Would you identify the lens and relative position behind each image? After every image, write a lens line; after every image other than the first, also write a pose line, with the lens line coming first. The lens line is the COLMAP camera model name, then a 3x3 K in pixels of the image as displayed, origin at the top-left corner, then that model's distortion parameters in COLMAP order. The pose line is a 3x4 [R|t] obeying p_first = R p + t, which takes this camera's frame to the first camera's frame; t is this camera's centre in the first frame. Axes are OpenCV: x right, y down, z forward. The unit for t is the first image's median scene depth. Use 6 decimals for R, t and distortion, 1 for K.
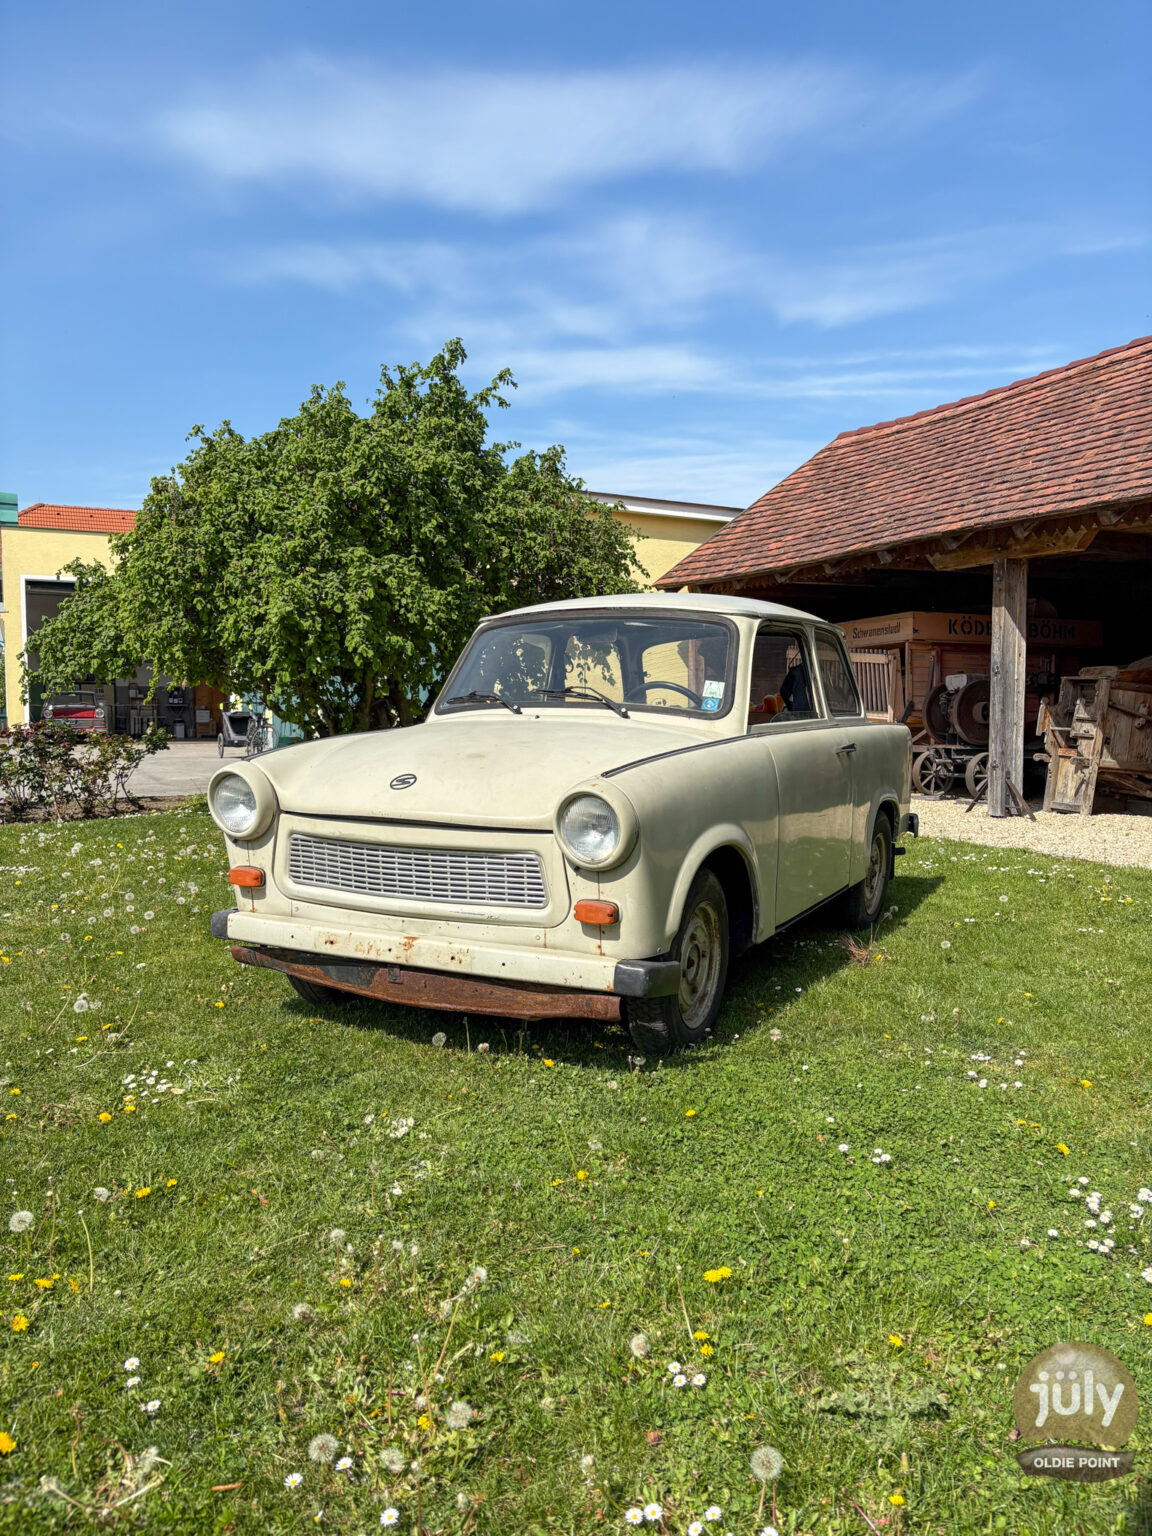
lens RADIAL K [[1263.3, 0, 525.3], [0, 1263.3, 763.3], [0, 0, 1]] dist [0.047713, -0.004804]
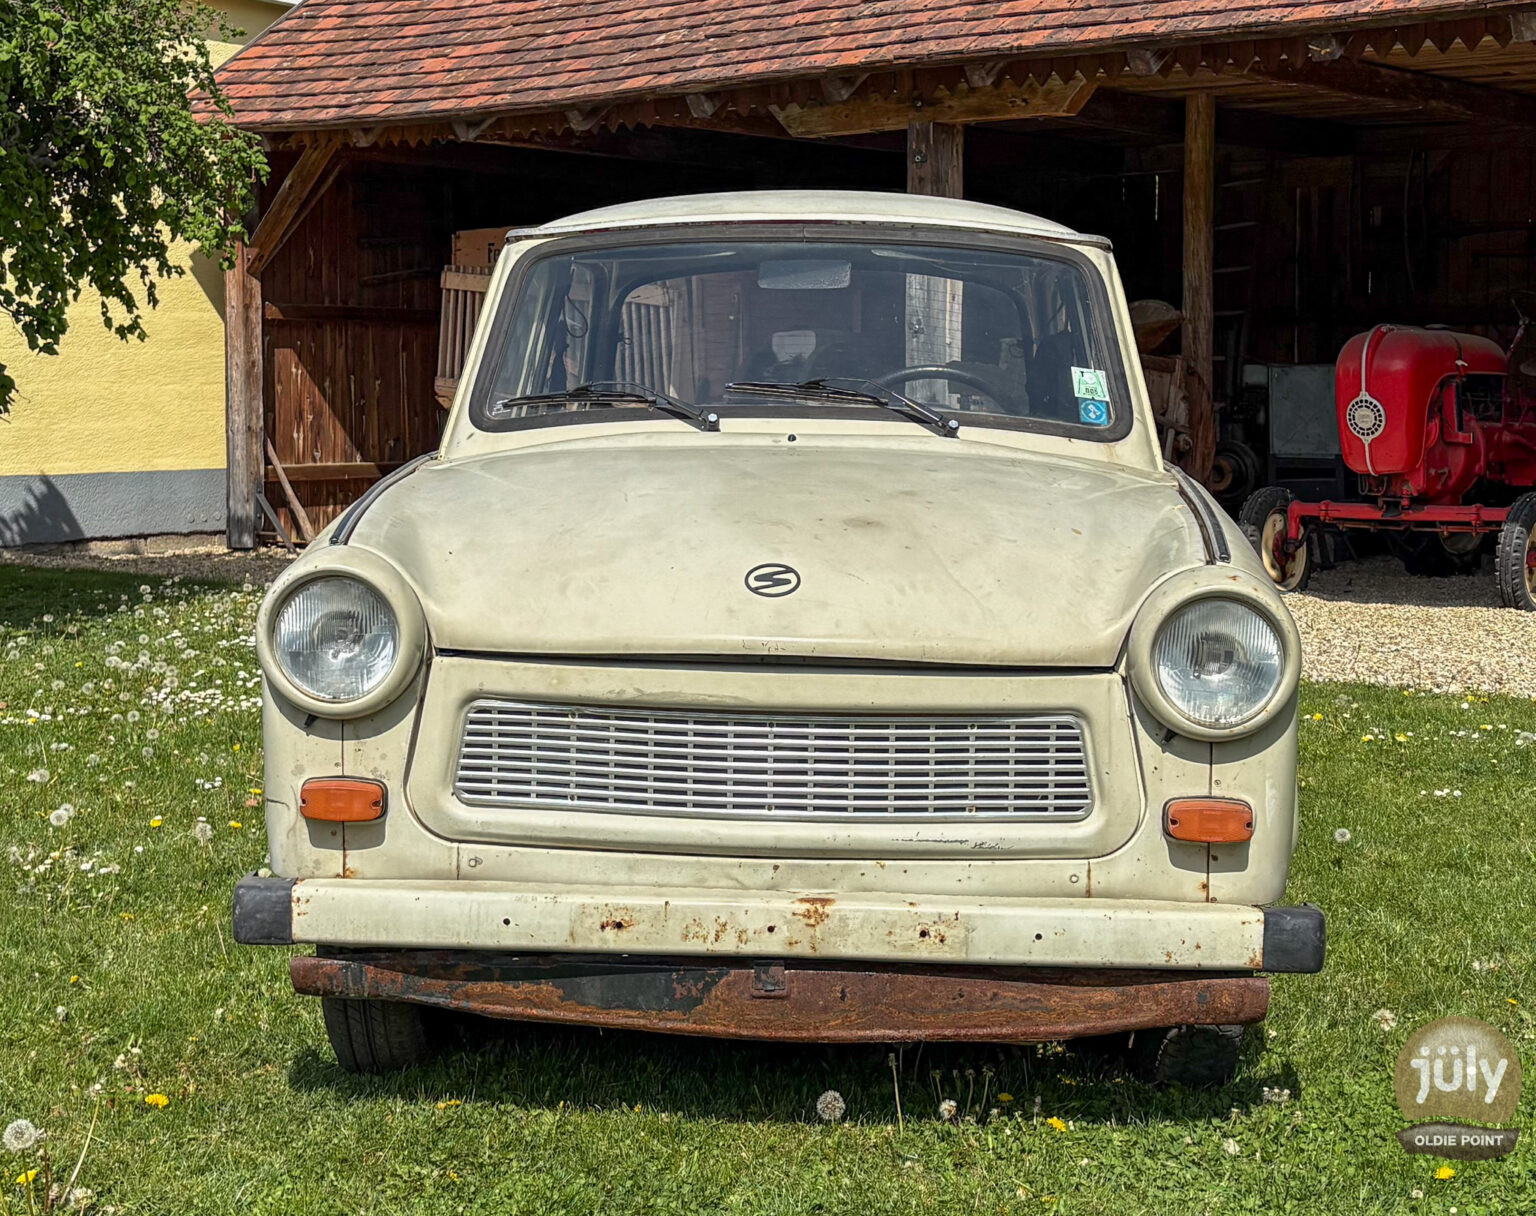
lens RADIAL K [[2592.7, 0, 723.7], [0, 2592.7, 475.7], [0, 0, 1]] dist [0.460976, -2.979290]
pose [[0.884272, -0.014224, 0.466755, -0.545089], [0.016133, 0.999870, -0.000095, -0.024476], [-0.466693, 0.007614, 0.884387, 0.109688]]
